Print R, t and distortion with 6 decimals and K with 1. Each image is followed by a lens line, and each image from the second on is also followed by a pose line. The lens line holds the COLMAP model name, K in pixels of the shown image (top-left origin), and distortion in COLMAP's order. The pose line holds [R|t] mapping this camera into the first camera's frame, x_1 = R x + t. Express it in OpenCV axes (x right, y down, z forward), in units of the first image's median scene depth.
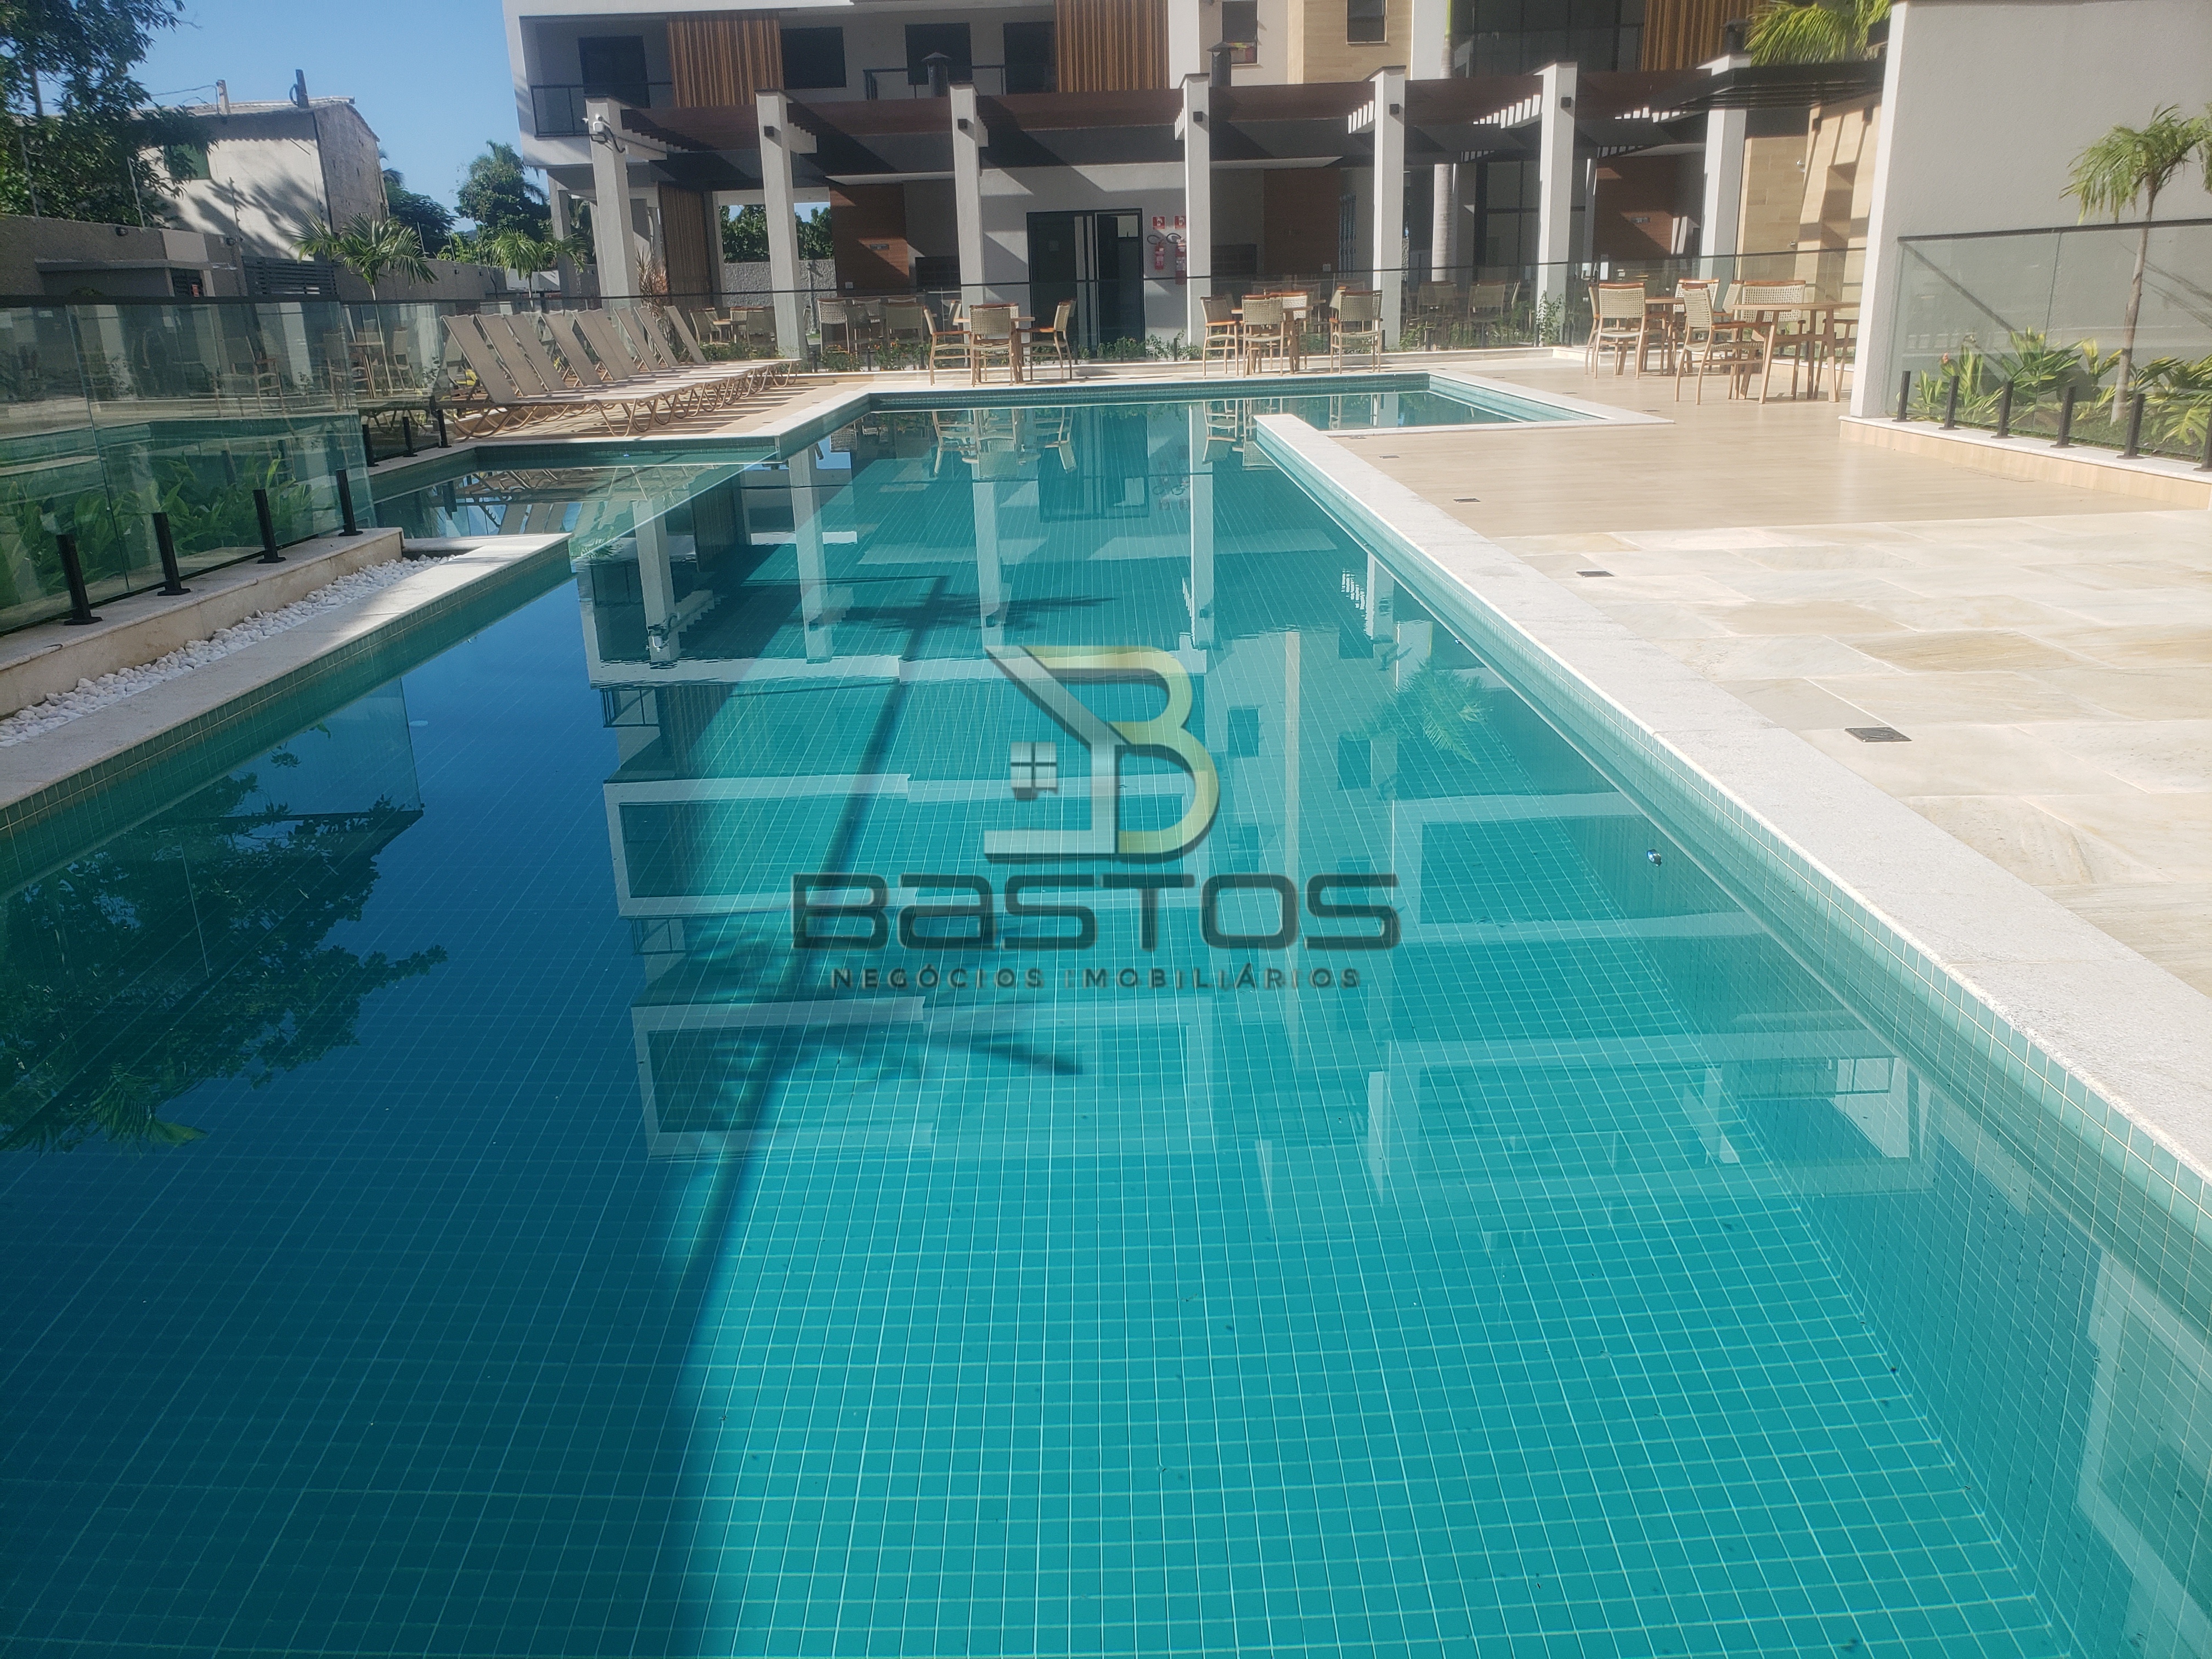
lens RADIAL K [[1743.8, 0, 1073.6], [0, 1743.8, 826.5], [0, 0, 1]] dist [0.059899, -0.078477]
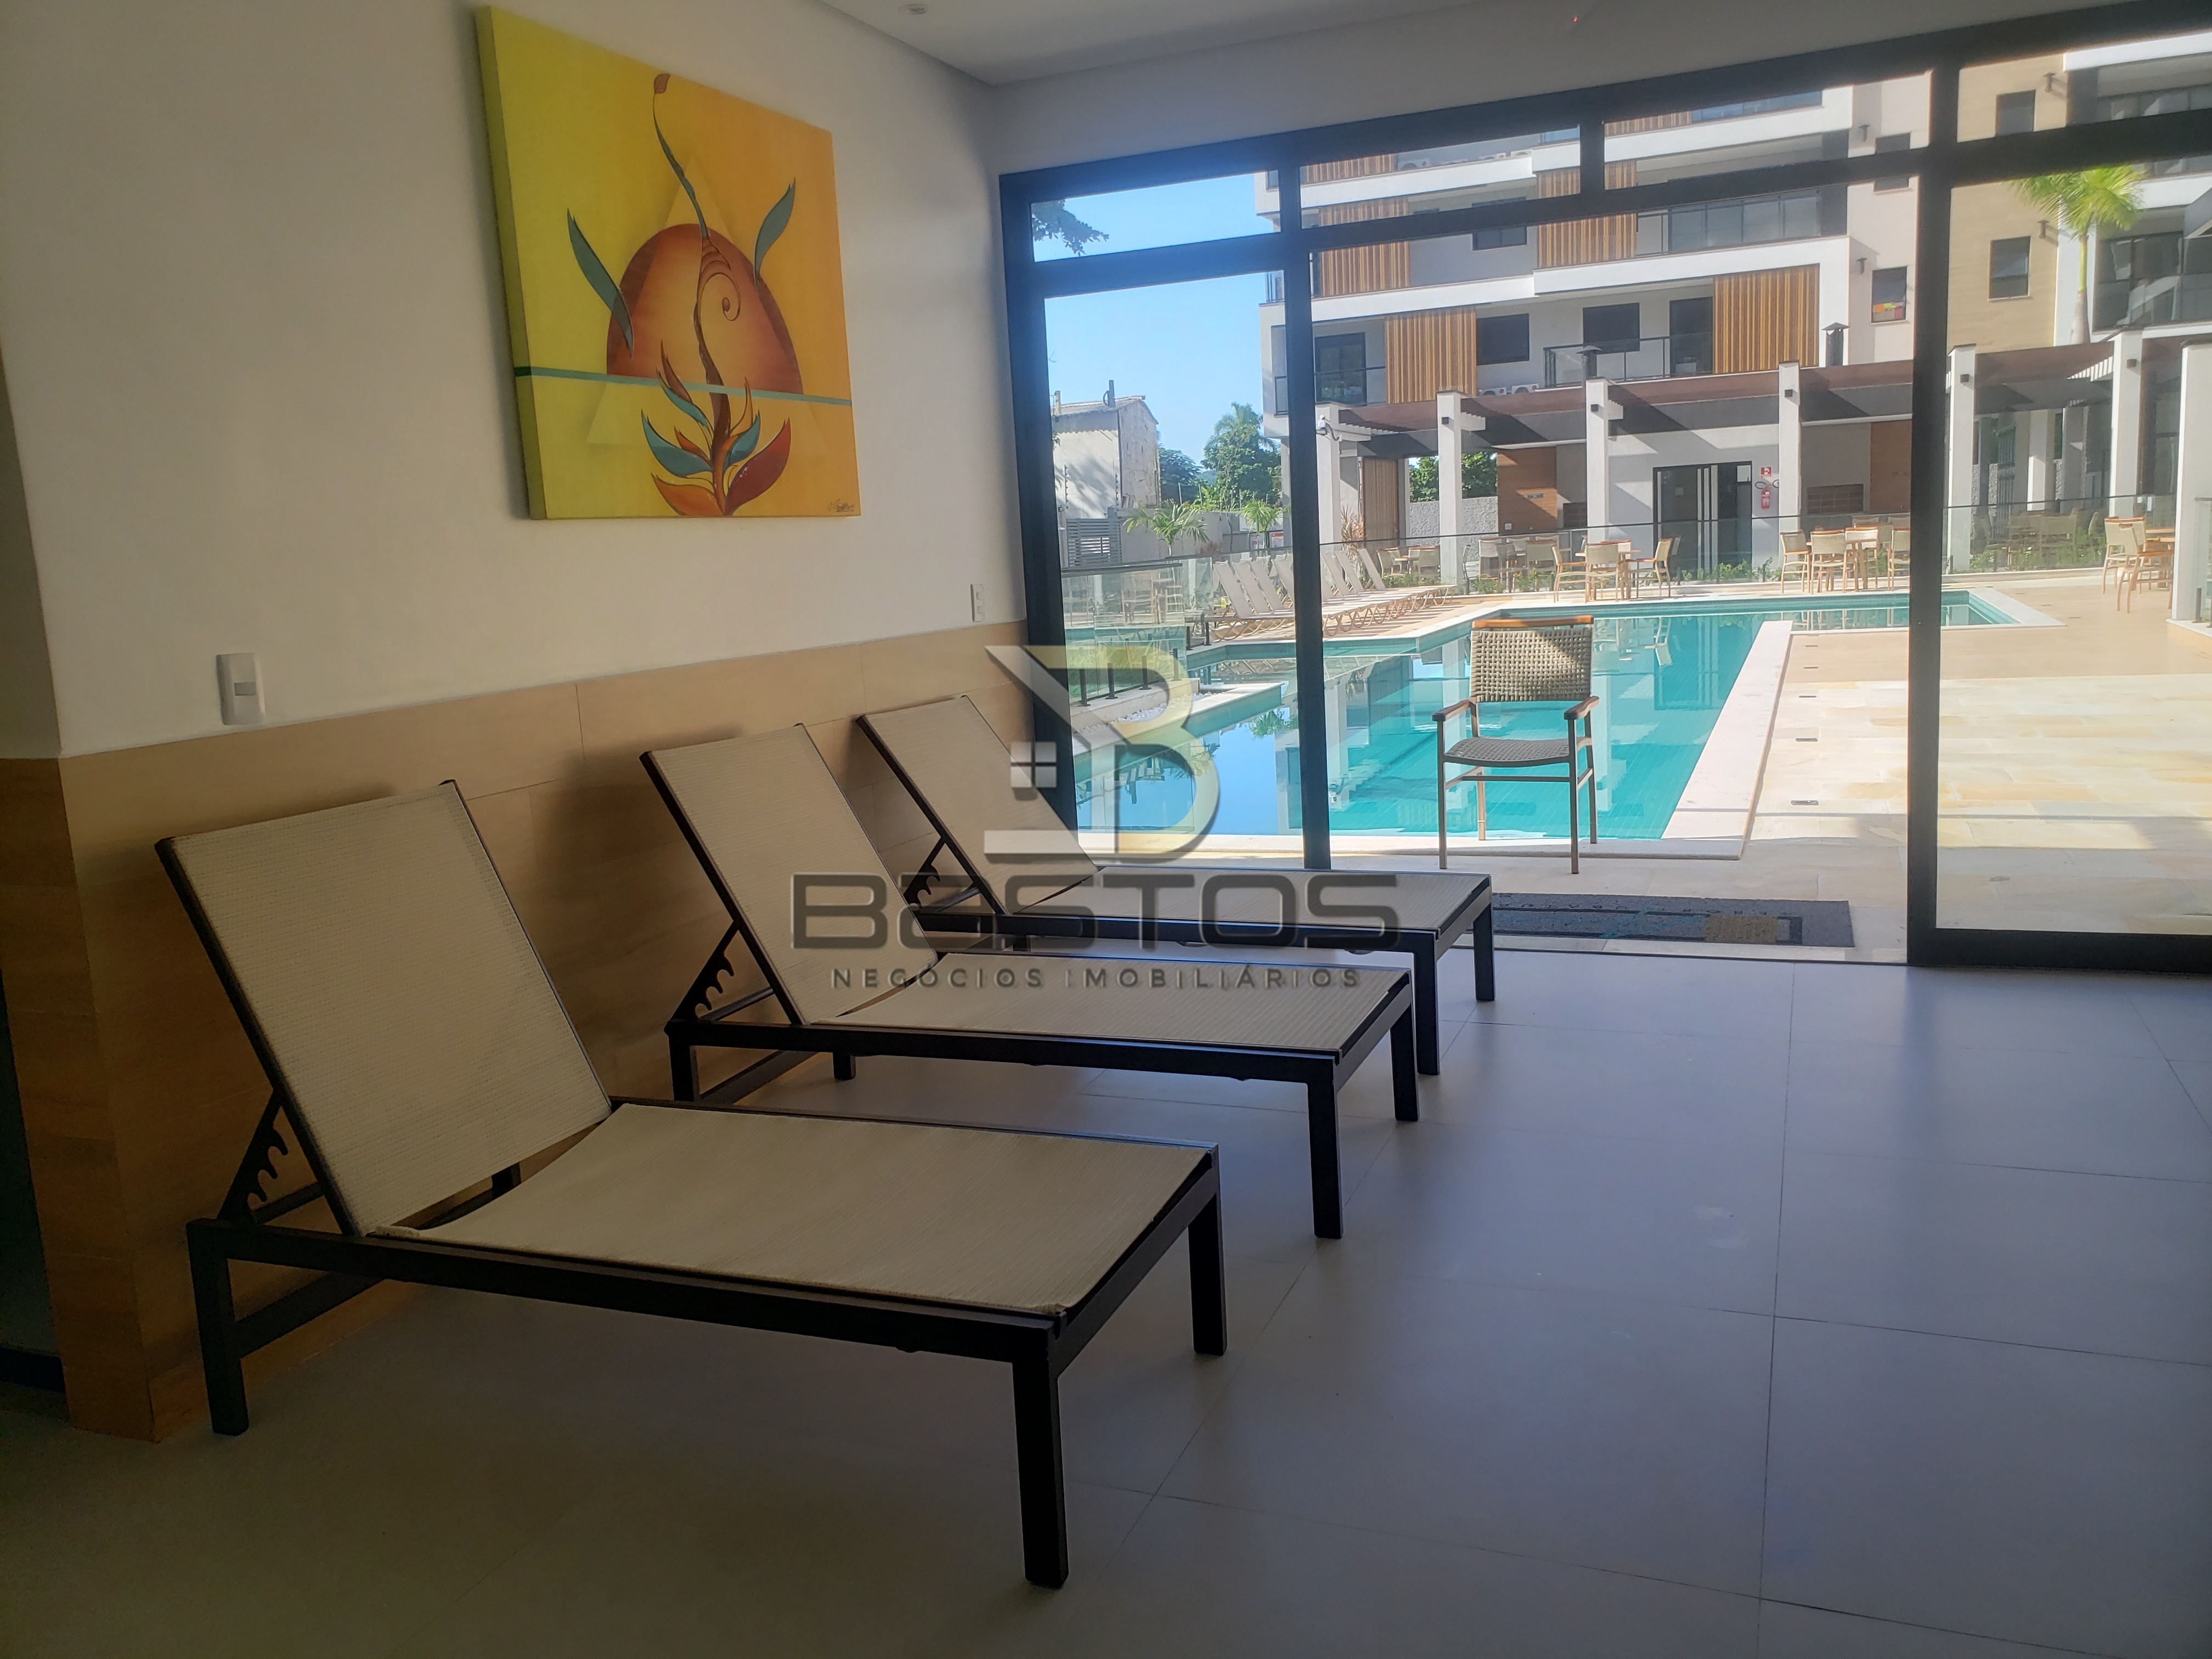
lens RADIAL K [[1743.8, 0, 1073.6], [0, 1743.8, 826.5], [0, 0, 1]] dist [0.059899, -0.078477]
pose [[0.924822, 0.039634, -0.378331, 0.079665], [-0.085311, 0.990834, -0.104741, 0.073206], [0.370712, 0.129142, 0.919726, -0.284554]]
